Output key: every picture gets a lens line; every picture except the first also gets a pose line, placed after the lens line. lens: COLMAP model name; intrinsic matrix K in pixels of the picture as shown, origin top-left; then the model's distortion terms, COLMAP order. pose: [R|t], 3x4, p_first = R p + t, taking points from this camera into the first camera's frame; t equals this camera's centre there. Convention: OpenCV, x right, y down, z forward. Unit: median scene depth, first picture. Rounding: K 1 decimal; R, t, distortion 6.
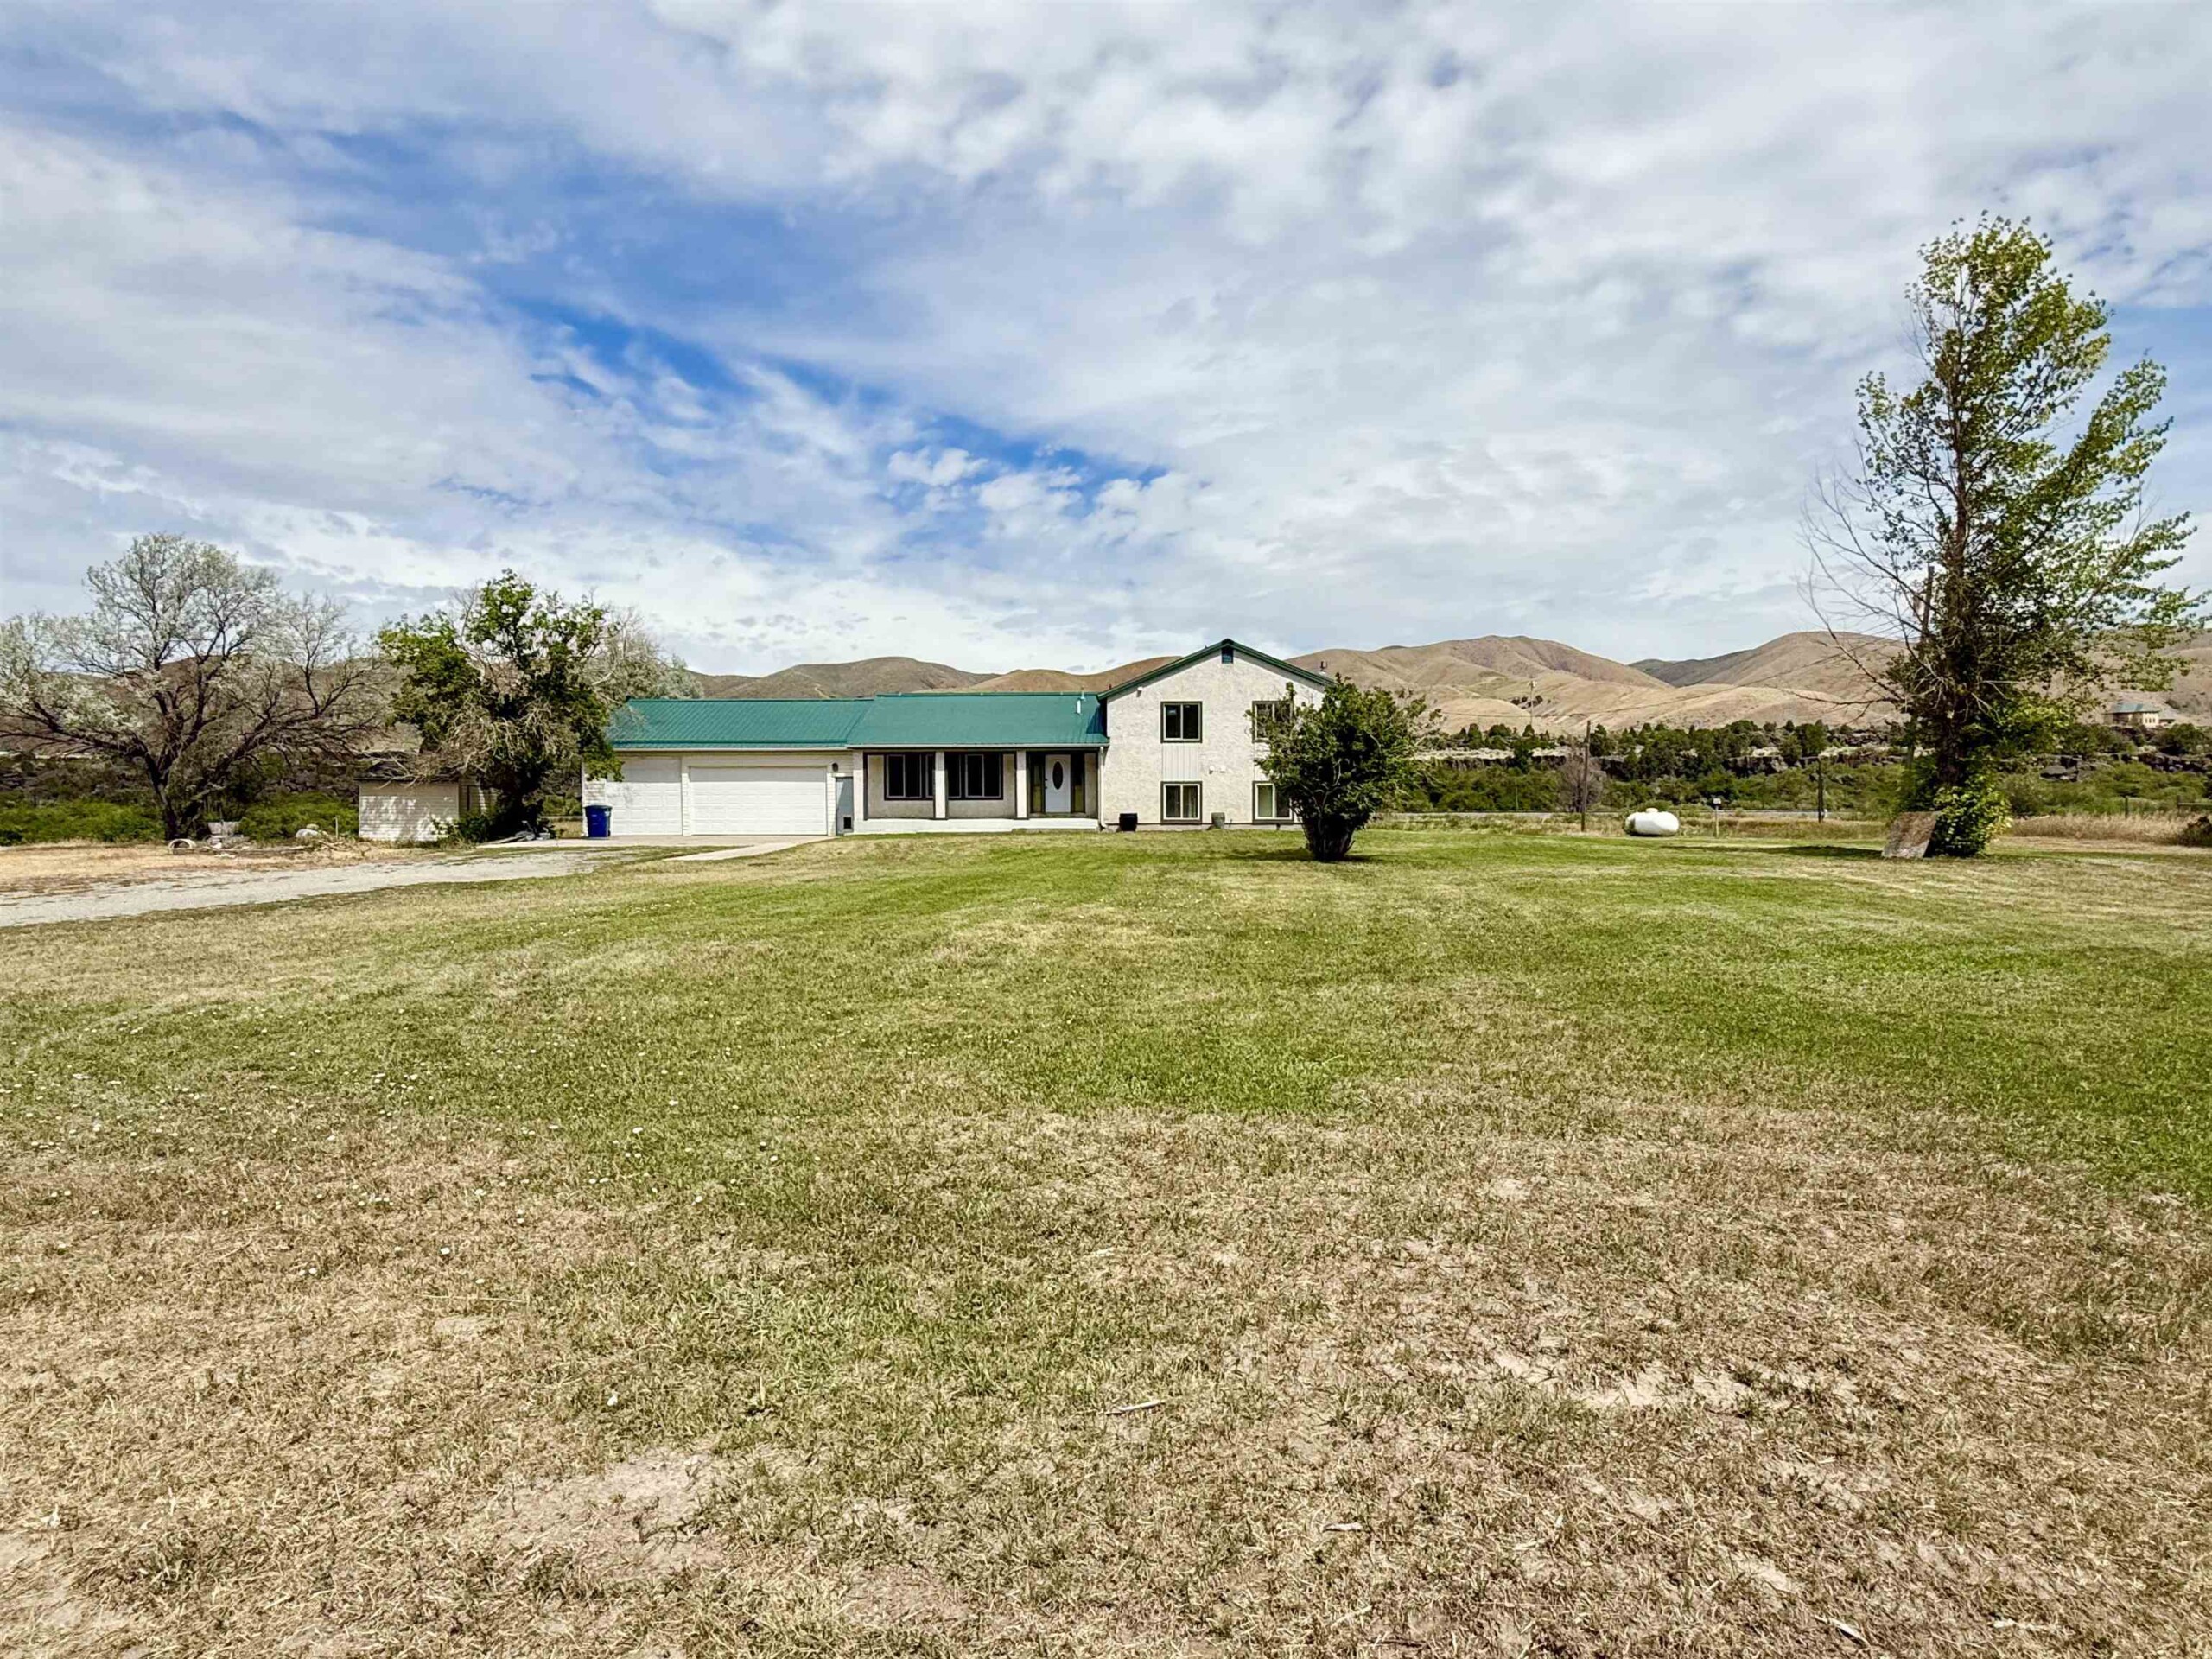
lens RADIAL K [[1191.1, 0, 1110.8], [0, 1191.1, 831.6], [0, 0, 1]] dist [-0.001176, -0.000465]
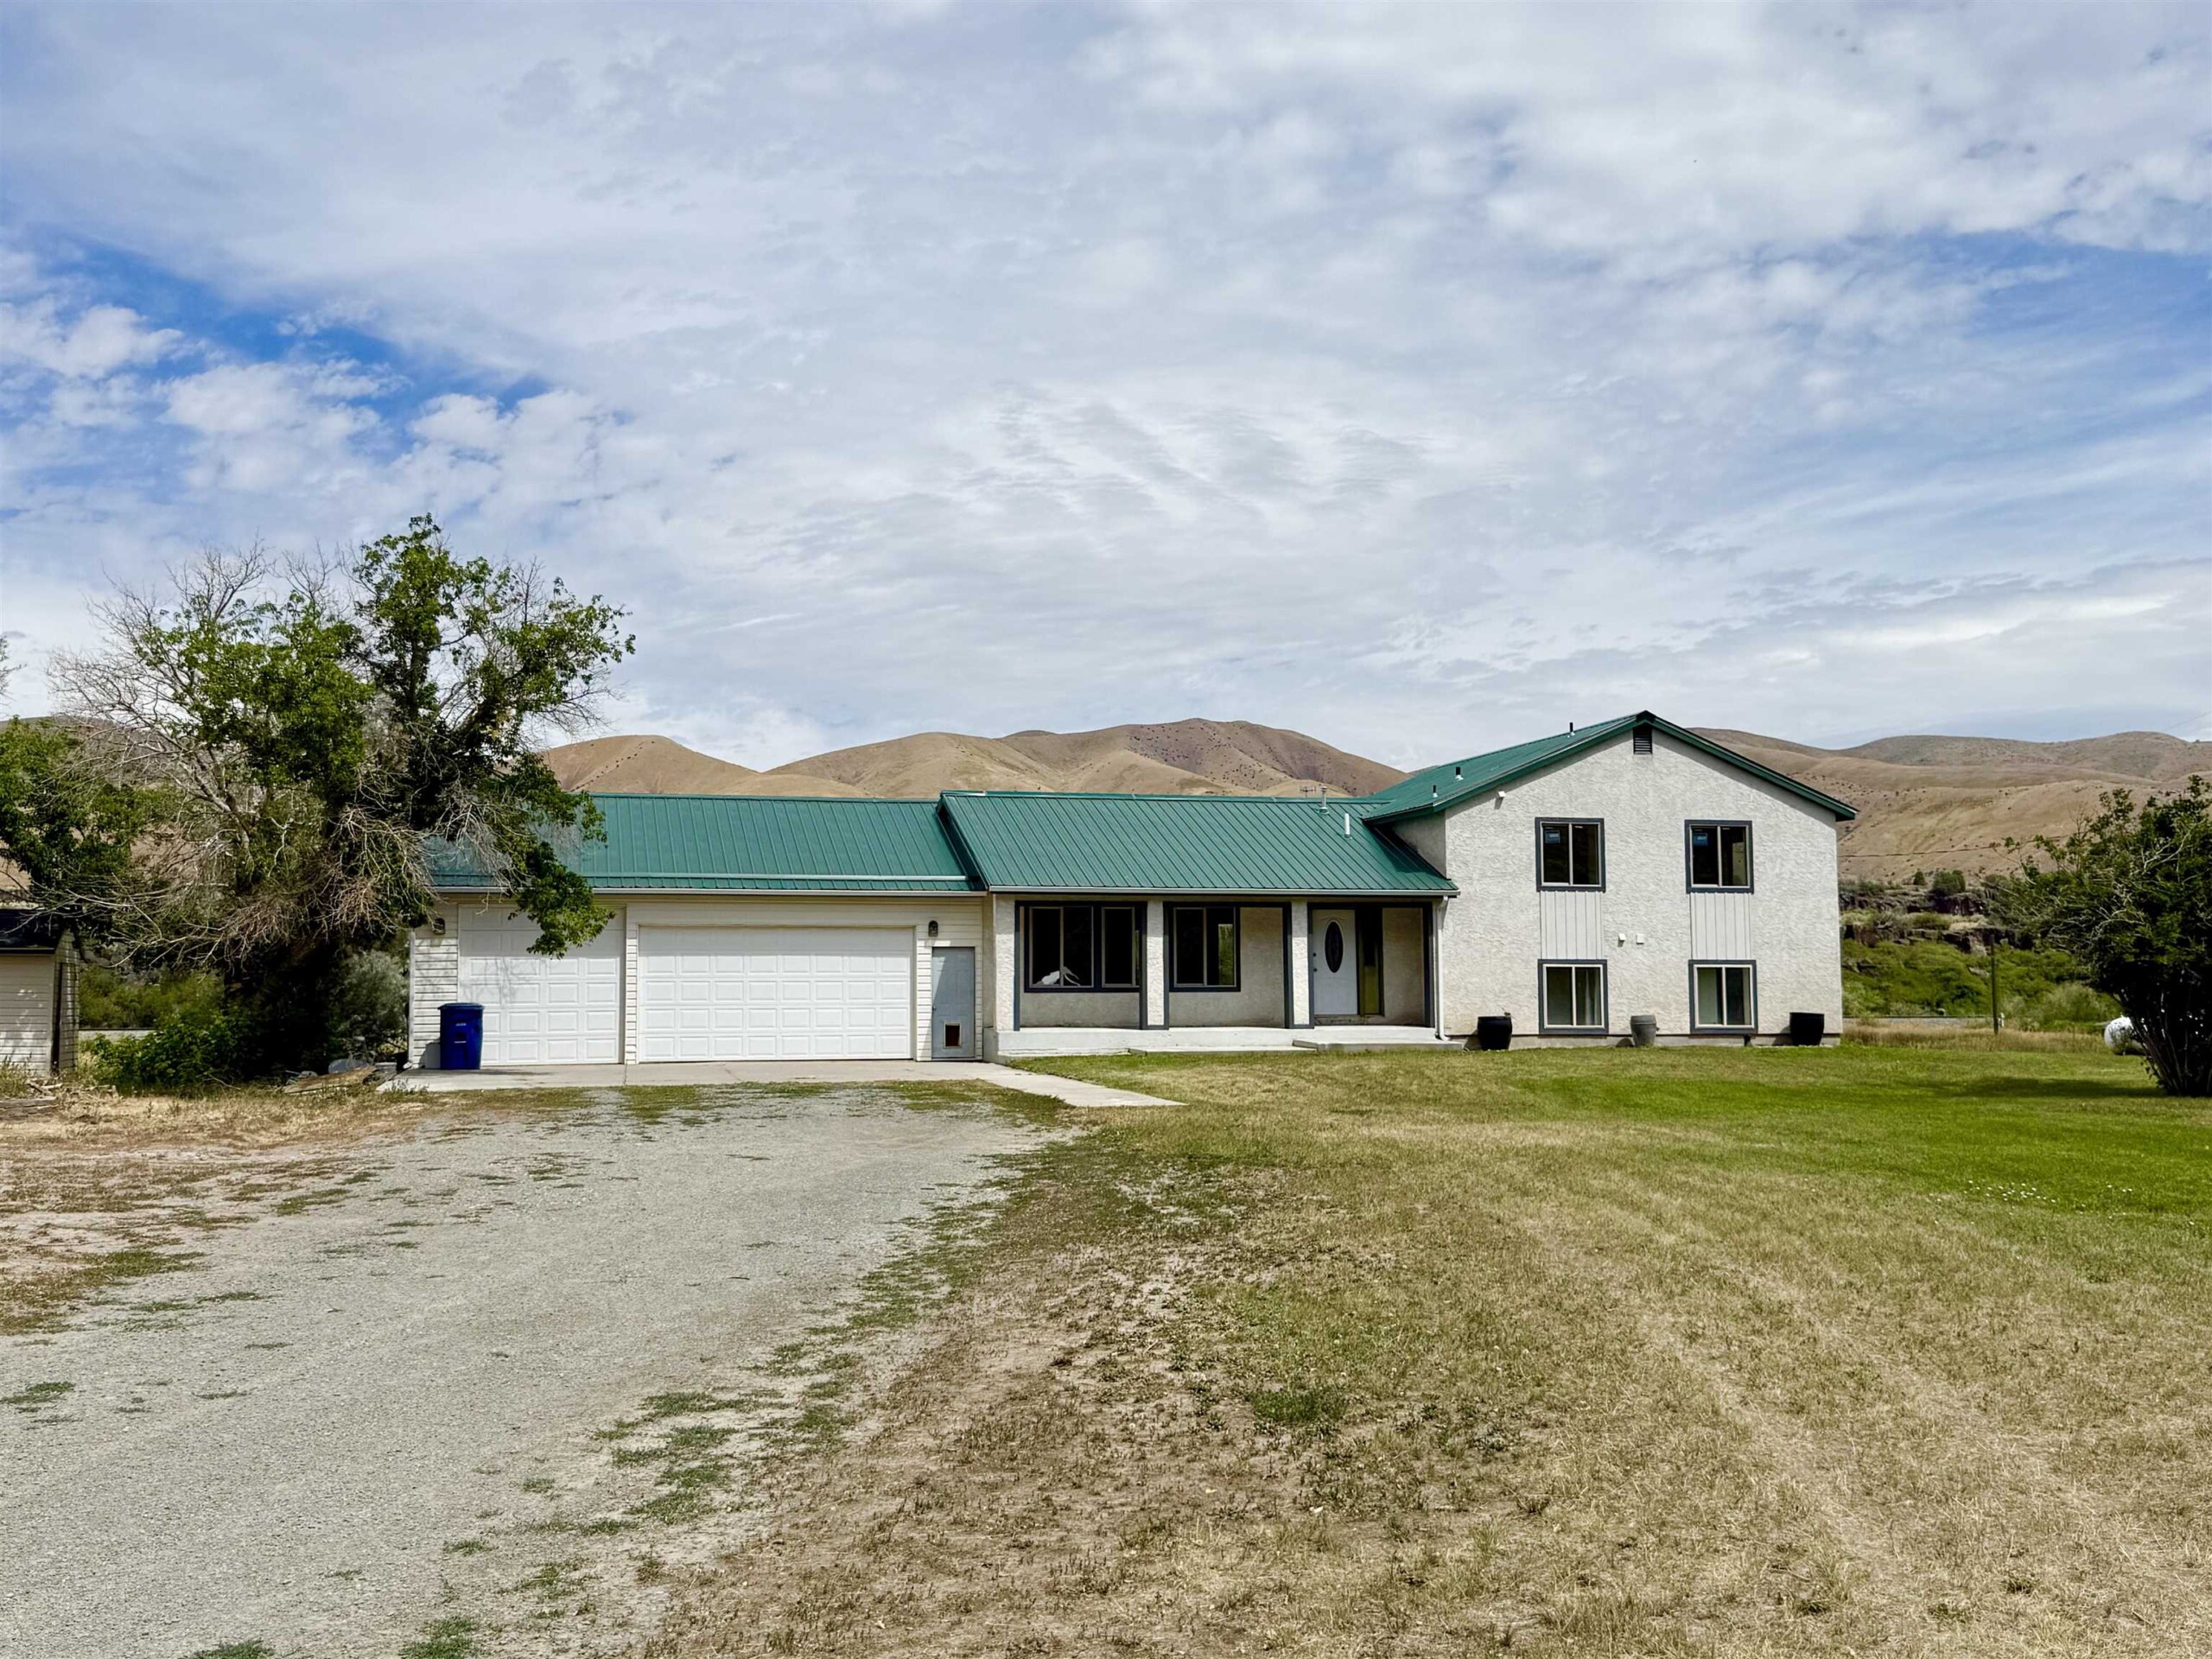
lens RADIAL K [[2201.4, 0, 1106.0], [0, 2201.4, 829.5], [0, 0, 1]] dist [0.147369, -0.388343]
pose [[0.959105, 0.022009, 0.282192, -0.445313], [0.007729, 0.994564, -0.103839, 0.003618], [-0.282944, 0.101773, 0.953722, 0.057540]]
